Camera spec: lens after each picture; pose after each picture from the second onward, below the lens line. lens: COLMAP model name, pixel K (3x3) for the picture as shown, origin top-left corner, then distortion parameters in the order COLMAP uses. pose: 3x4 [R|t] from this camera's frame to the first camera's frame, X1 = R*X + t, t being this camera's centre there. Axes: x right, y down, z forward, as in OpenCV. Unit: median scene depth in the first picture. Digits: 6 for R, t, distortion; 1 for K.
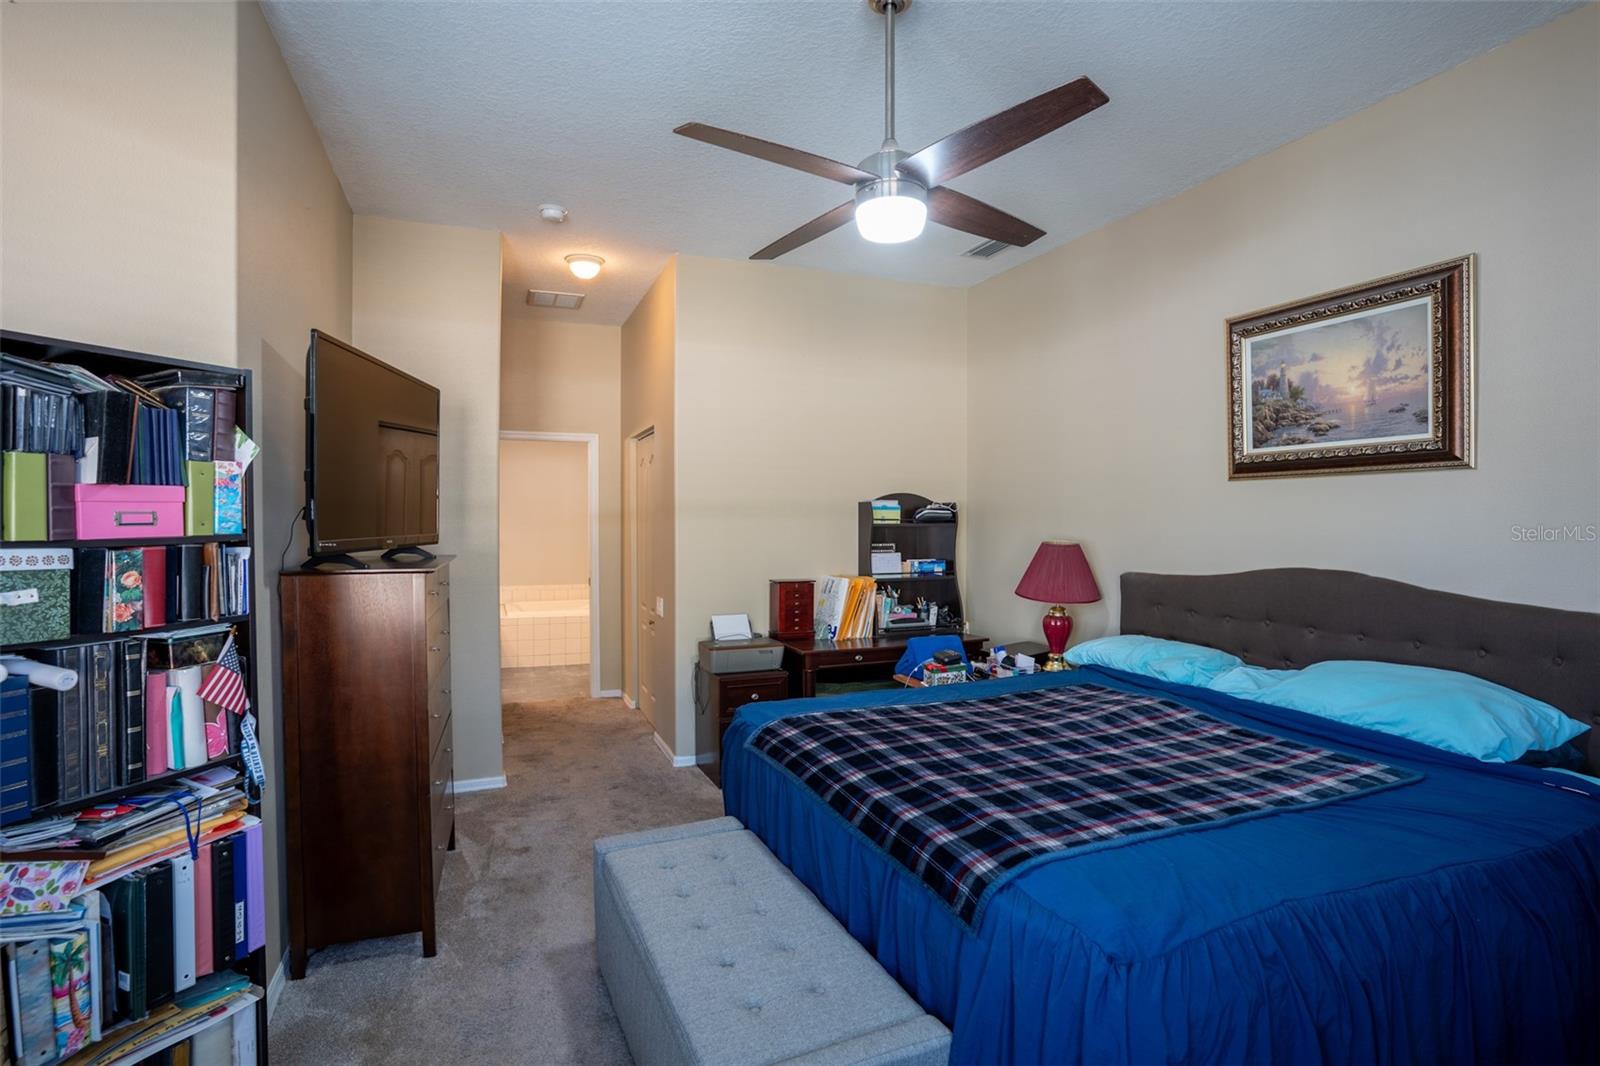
lens RADIAL K [[821.1, 0, 803.1], [0, 821.1, 526.6], [0, 0, 1]] dist [-0.031845, -0.000154]
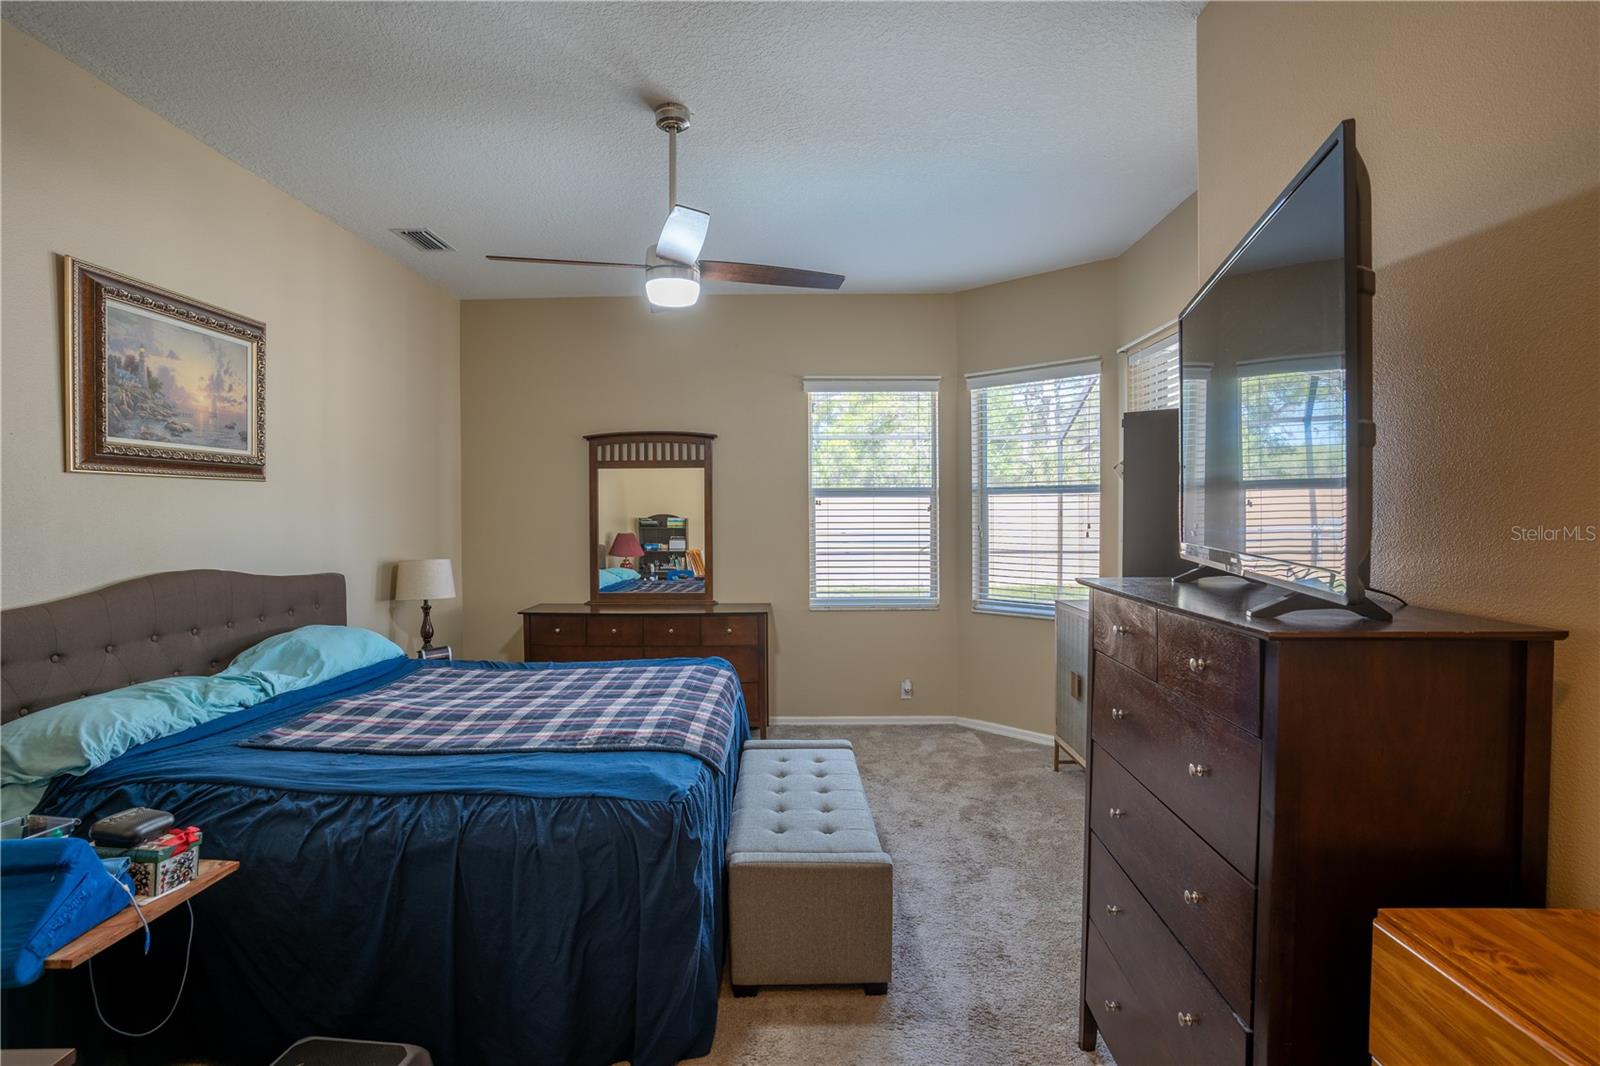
lens RADIAL K [[821.1, 0, 801.0], [0, 821.1, 527.8], [0, 0, 1]] dist [-0.031845, -0.000154]
pose [[-0.917235, -0.003745, 0.398329, -0.458356], [0.006949, 0.999653, 0.025399, -0.020640], [-0.398286, 0.026065, -0.916891, 1.627687]]
